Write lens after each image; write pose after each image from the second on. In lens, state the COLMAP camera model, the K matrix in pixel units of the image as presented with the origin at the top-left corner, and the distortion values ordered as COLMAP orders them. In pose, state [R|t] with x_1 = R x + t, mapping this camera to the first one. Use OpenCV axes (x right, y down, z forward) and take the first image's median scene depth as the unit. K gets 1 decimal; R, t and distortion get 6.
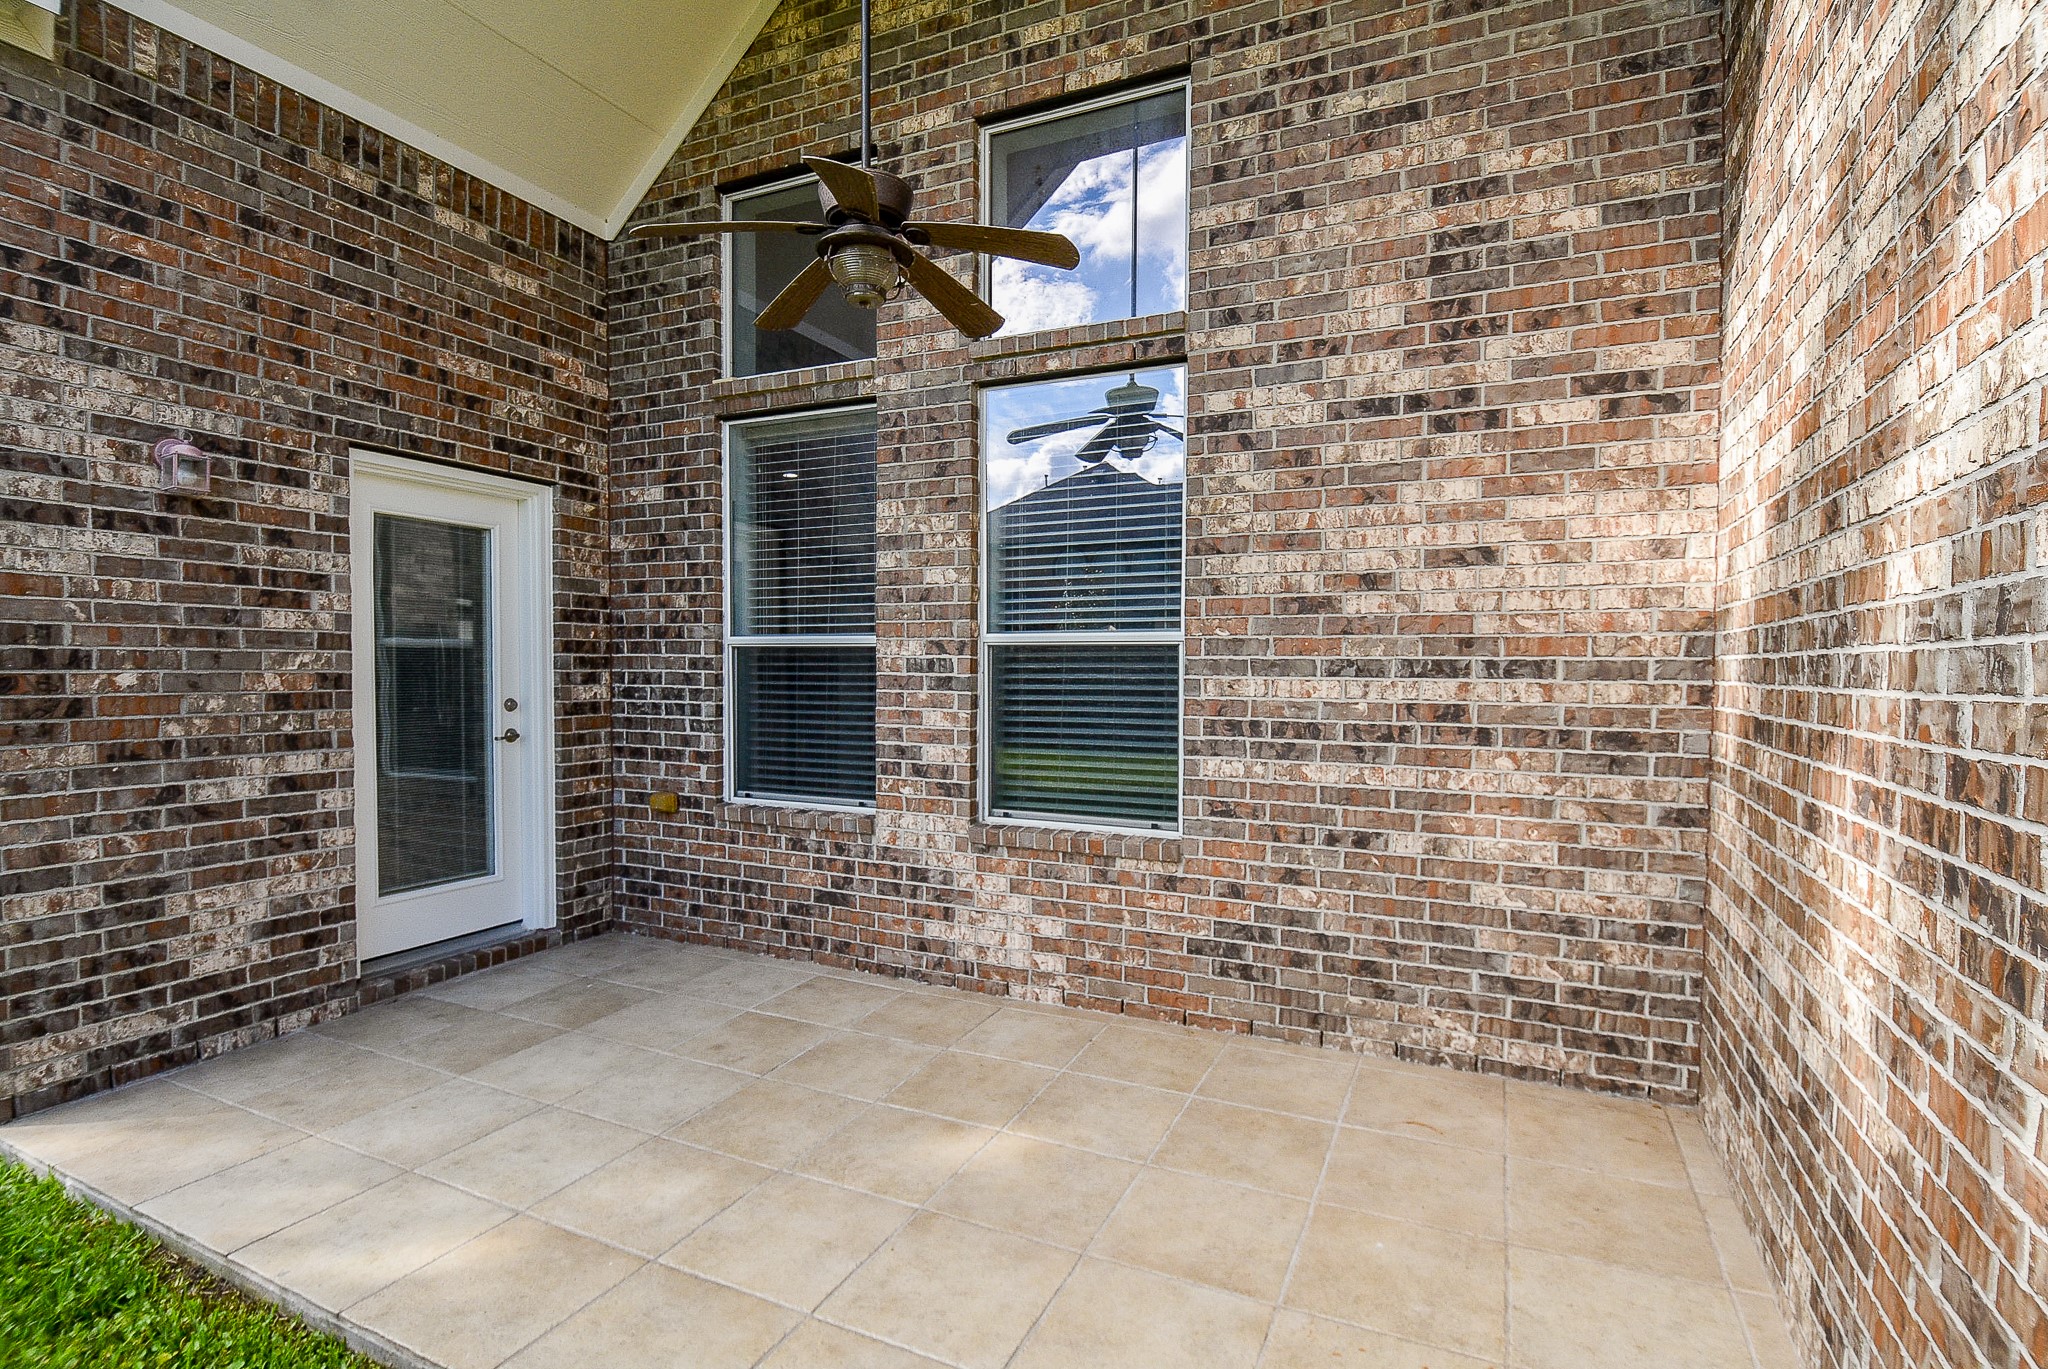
lens RADIAL K [[983.1, 0, 1024.0], [0, 983.1, 684.5], [0, 0, 1]] dist [0.018955, -0.000291]
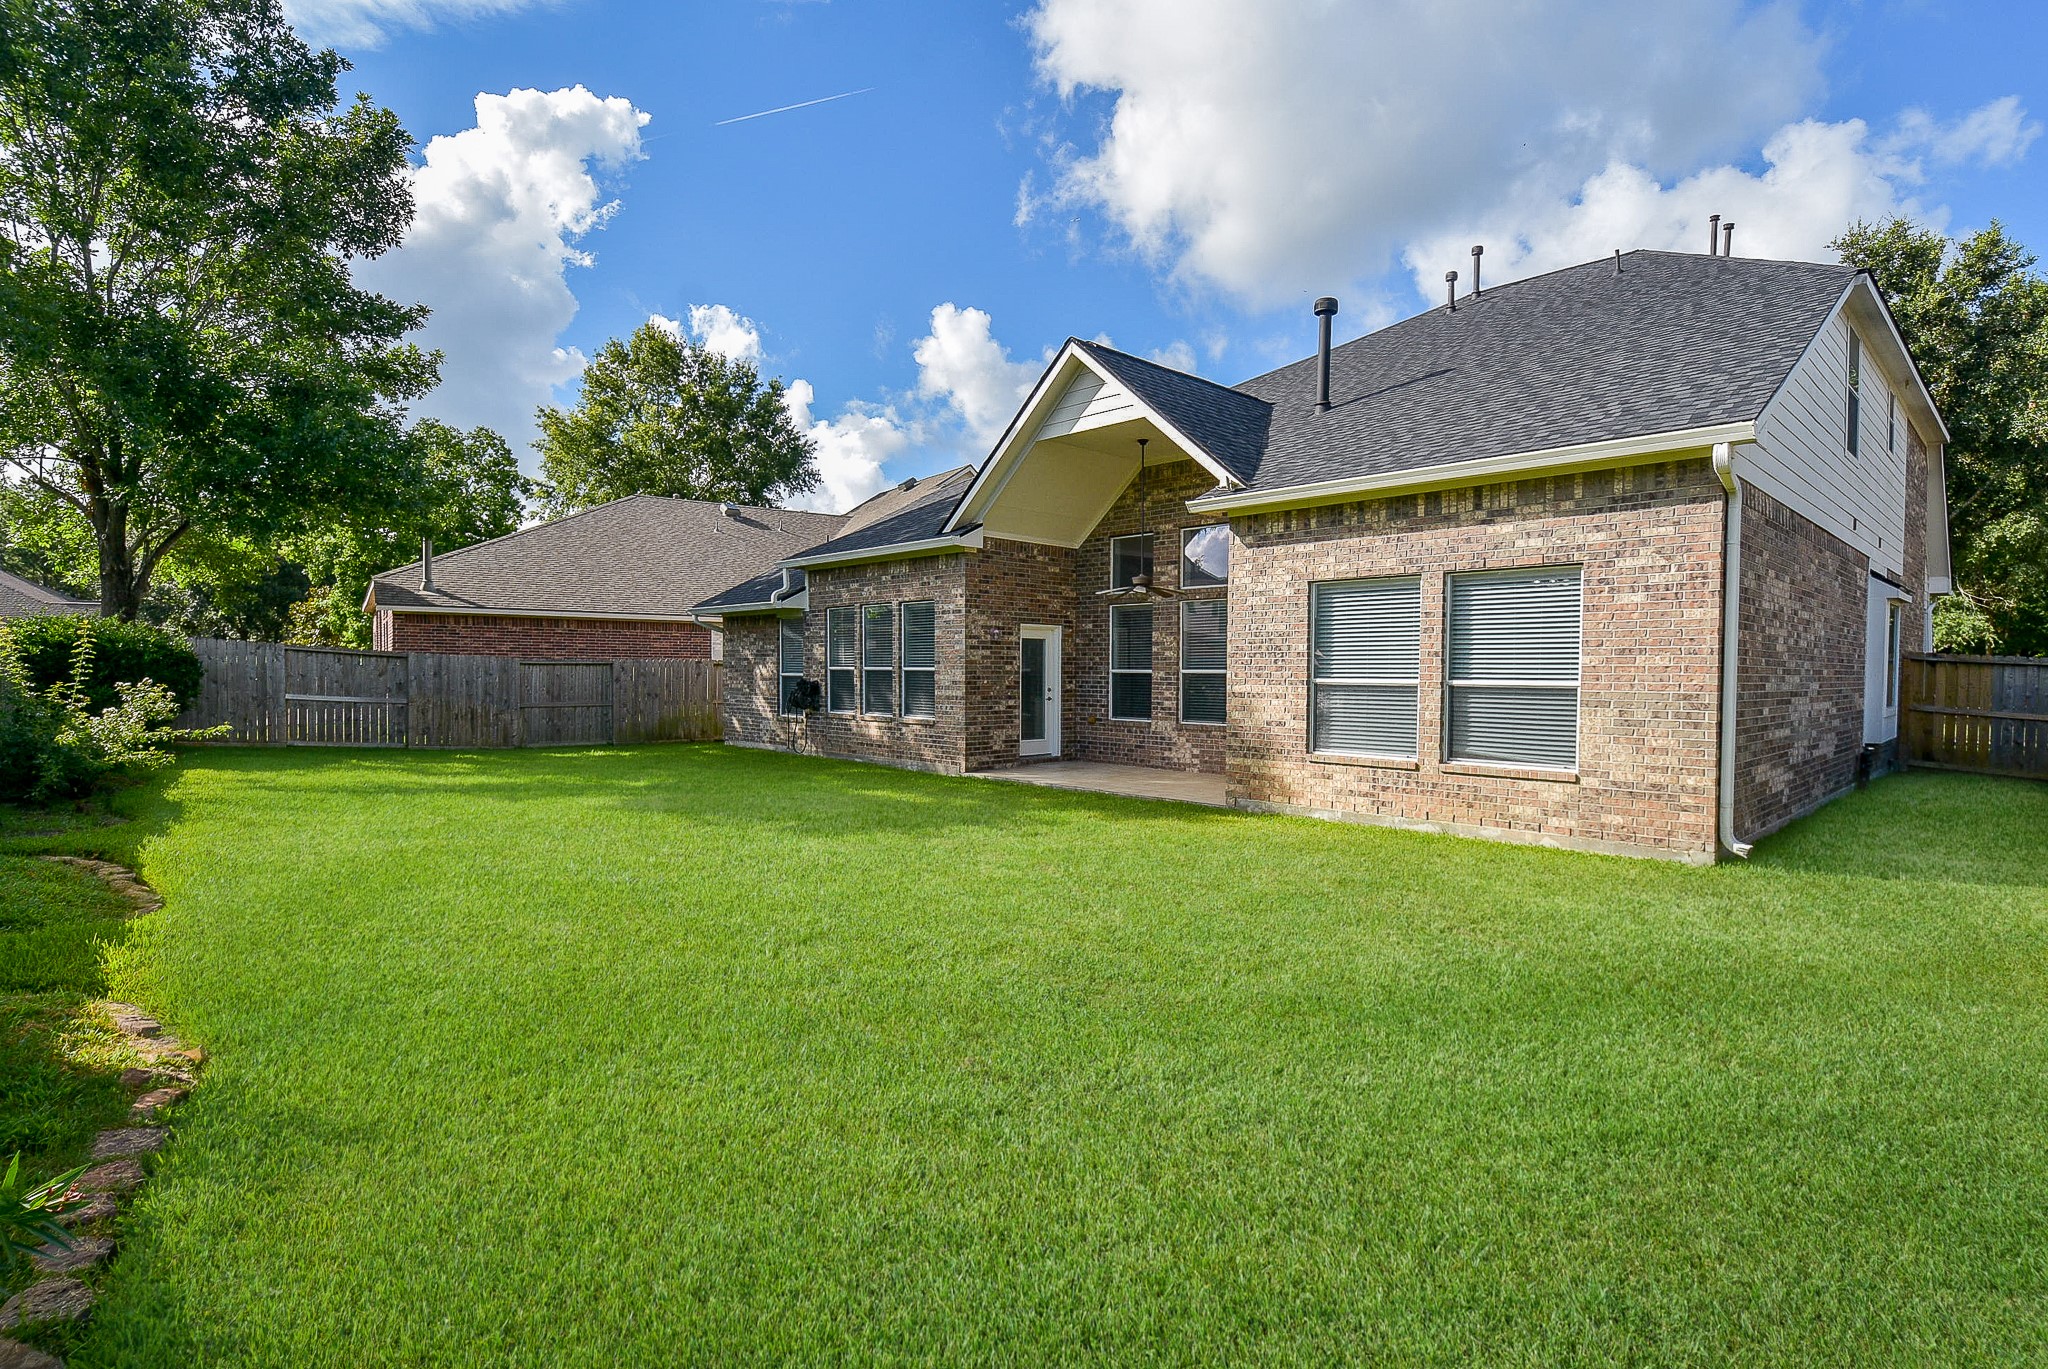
lens RADIAL K [[983.1, 0, 1024.0], [0, 983.1, 684.5], [0, 0, 1]] dist [0.018955, -0.000291]
pose [[0.931150, 0.005861, -0.364588, 0.710778], [-0.009482, 0.999922, -0.008142, 0.033992], [0.364512, 0.011038, 0.931133, -2.450504]]
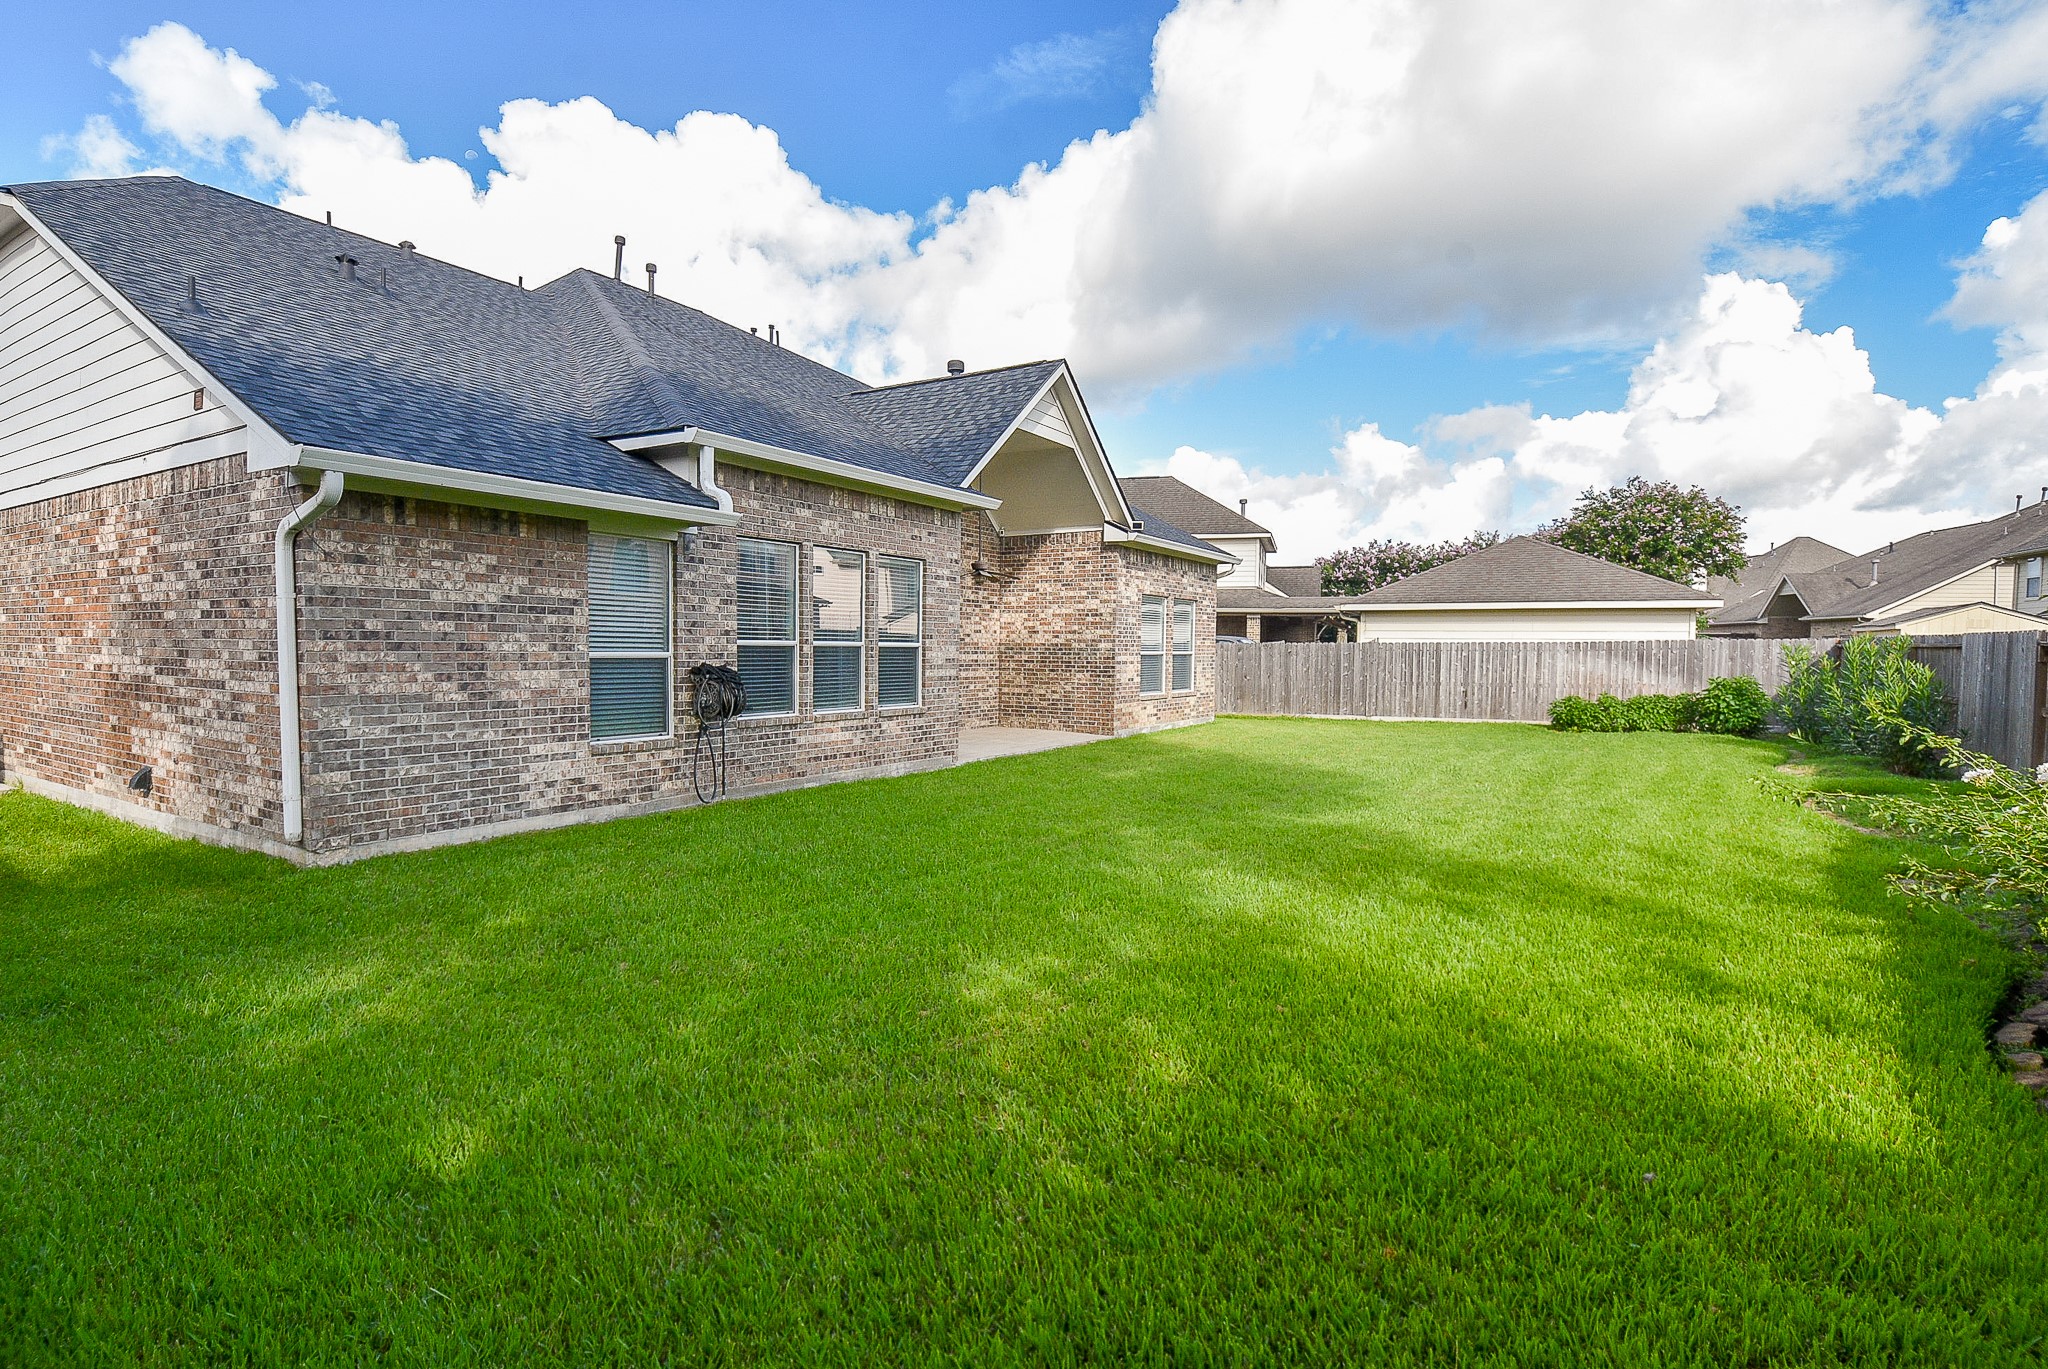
lens RADIAL K [[983.1, 0, 1024.0], [0, 983.1, 684.5], [0, 0, 1]] dist [0.018955, -0.000291]
pose [[0.140070, -0.042046, 0.989249, -3.680412], [0.016930, 0.999054, 0.040066, -0.040394], [-0.989997, 0.011136, 0.140649, 0.014320]]
